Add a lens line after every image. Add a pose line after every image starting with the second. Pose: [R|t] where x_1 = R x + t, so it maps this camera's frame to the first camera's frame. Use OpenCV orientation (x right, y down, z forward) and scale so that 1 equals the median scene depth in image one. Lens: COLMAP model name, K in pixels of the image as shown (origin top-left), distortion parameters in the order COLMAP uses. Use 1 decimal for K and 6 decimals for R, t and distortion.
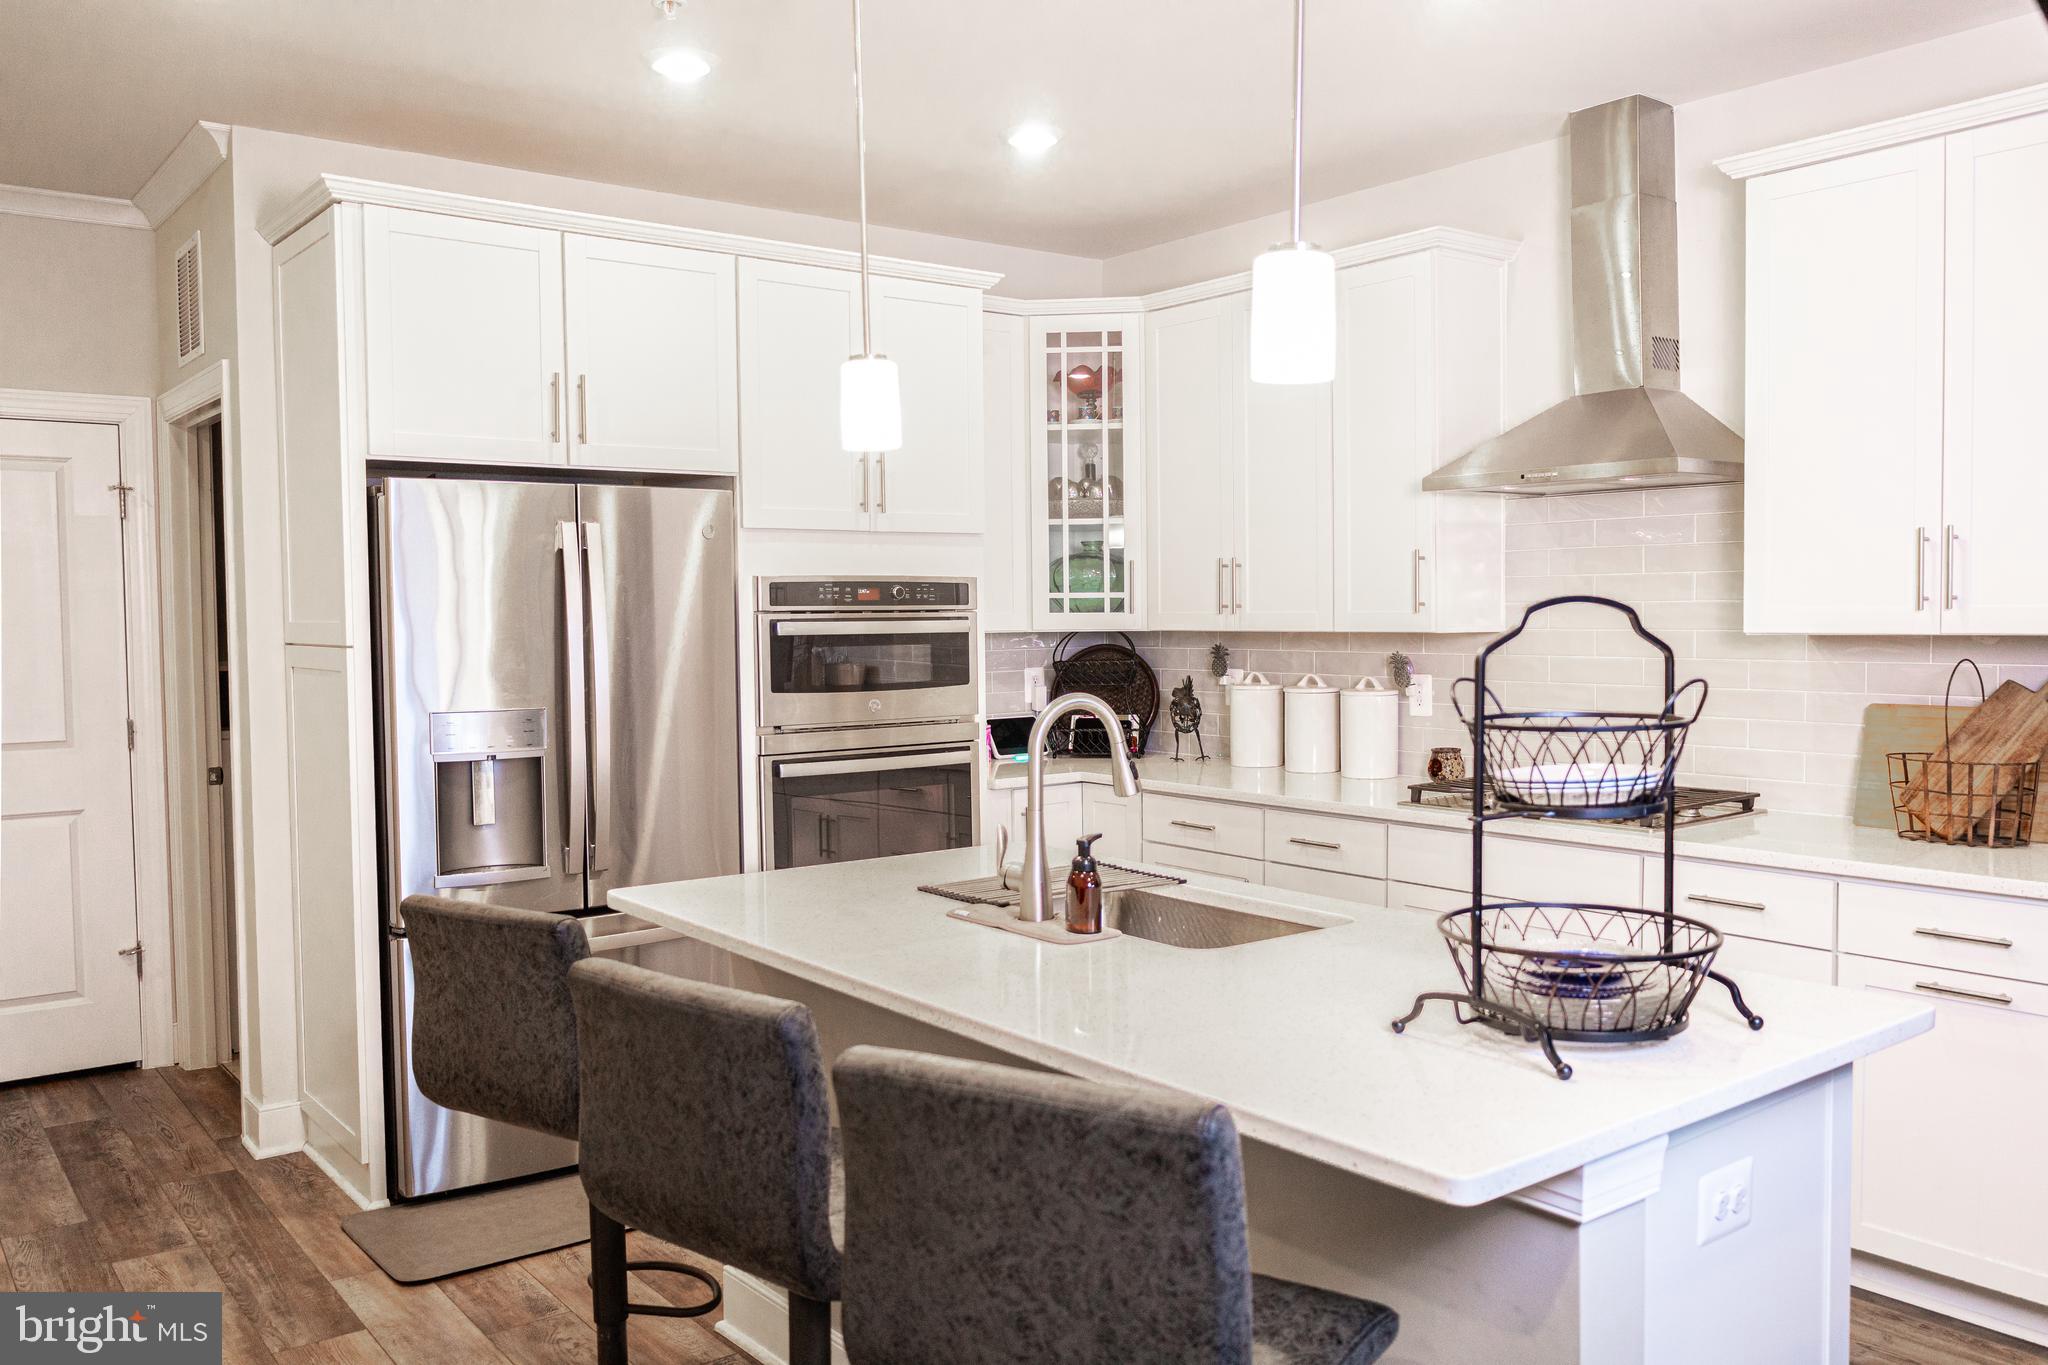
lens RADIAL K [[1643.6, 0, 1031.4], [0, 1643.6, 679.5], [0, 0, 1]] dist [-0.008105, 0.001559]
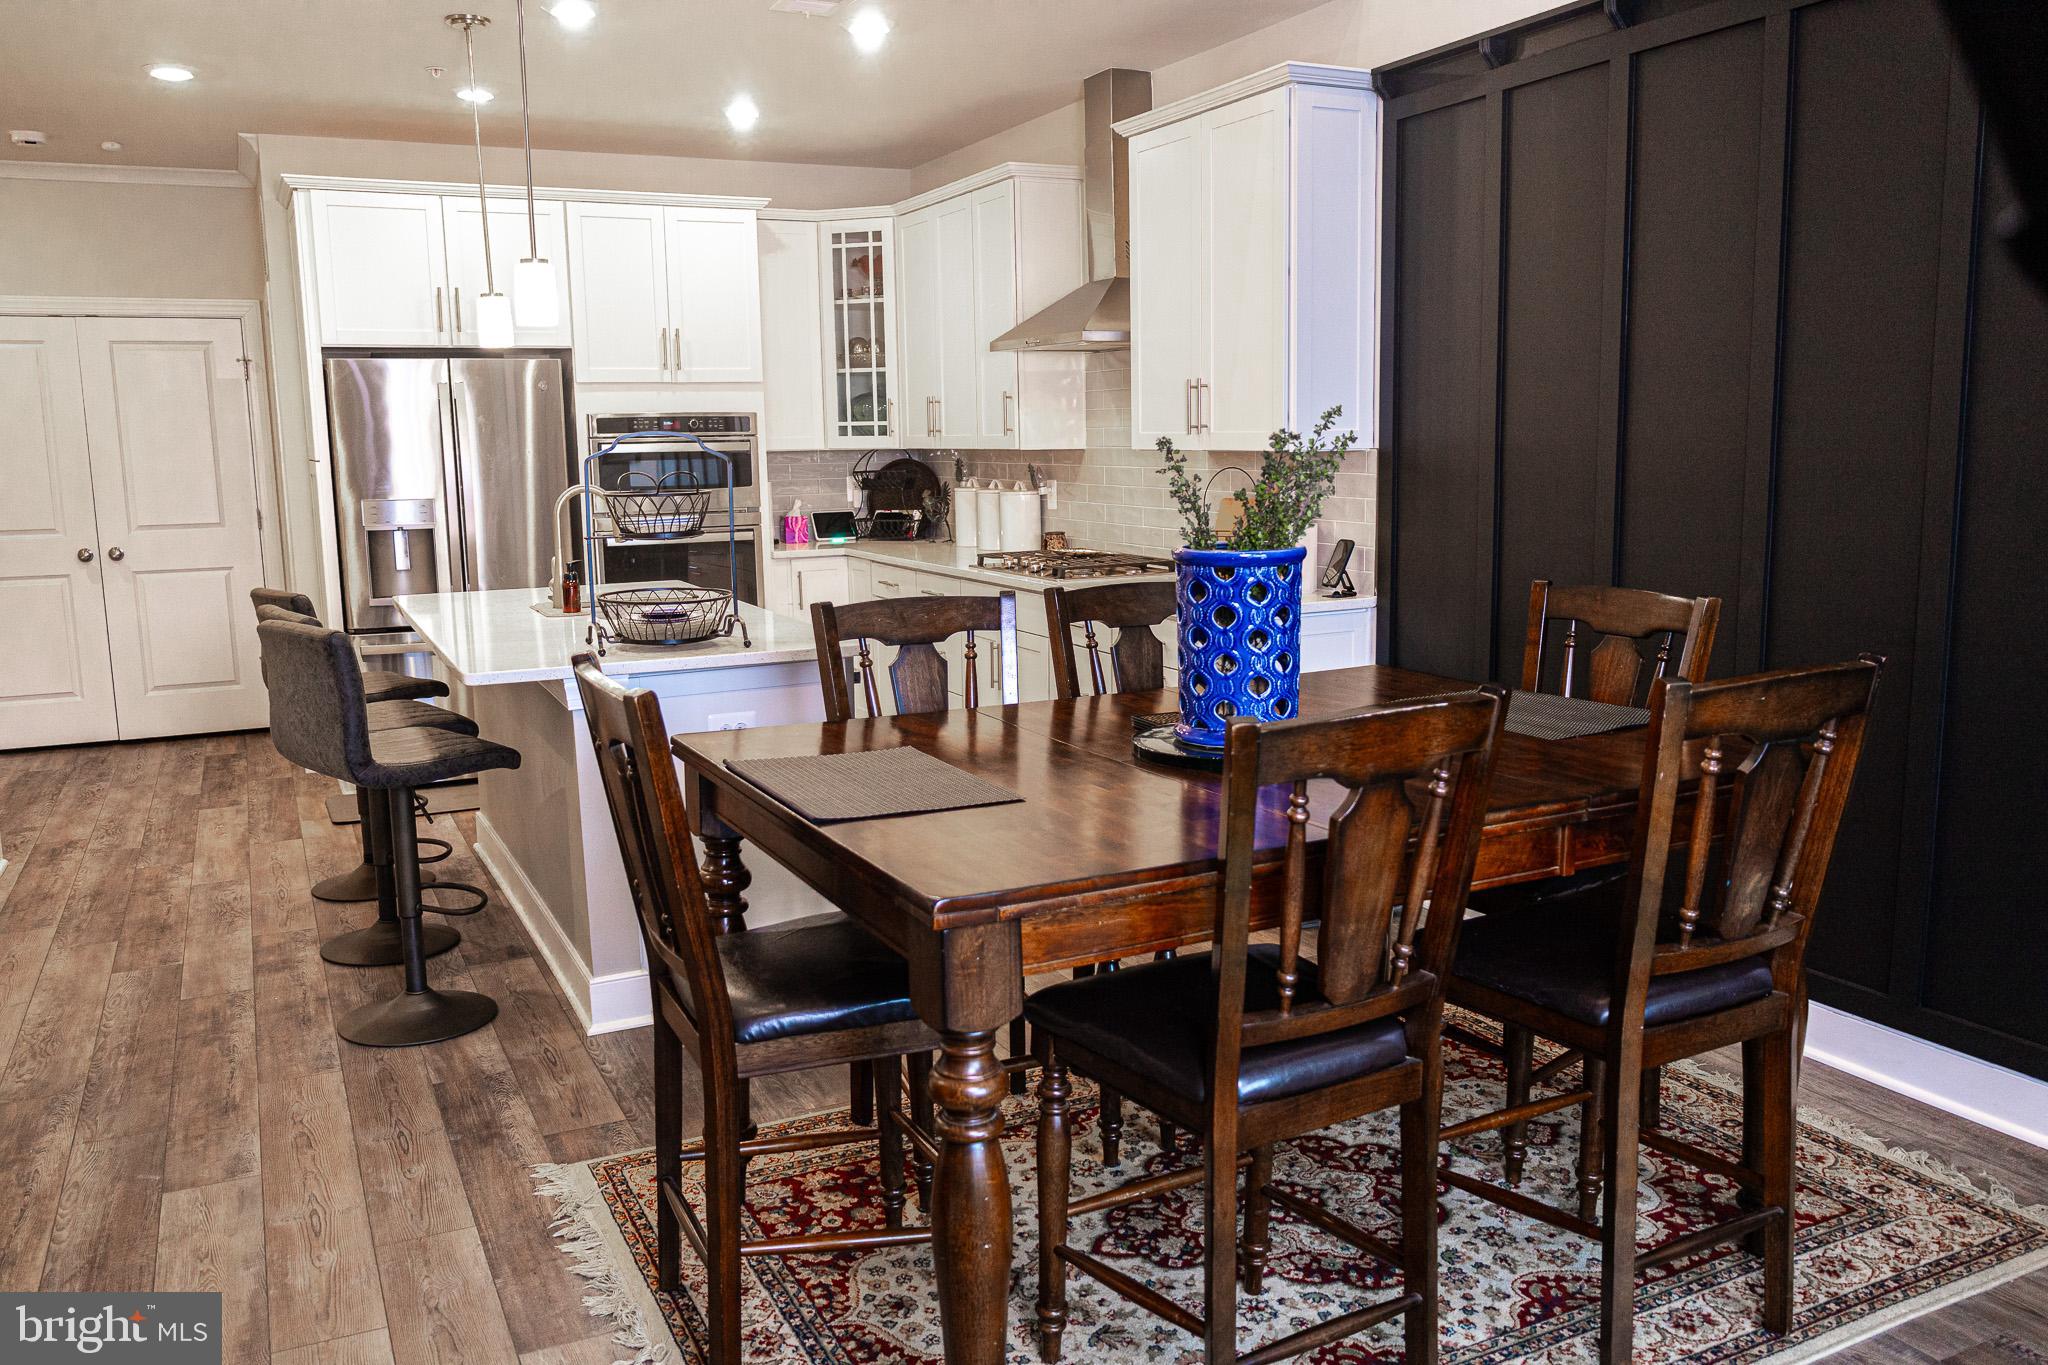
lens RADIAL K [[1643.6, 0, 1017.2], [0, 1643.6, 684.7], [0, 0, 1]] dist [-0.008105, 0.001559]
pose [[0.975852, 0.026714, -0.216791, 0.510380], [-0.001895, 0.993492, 0.113890, 0.011103], [0.218423, -0.110729, 0.969552, -0.384573]]
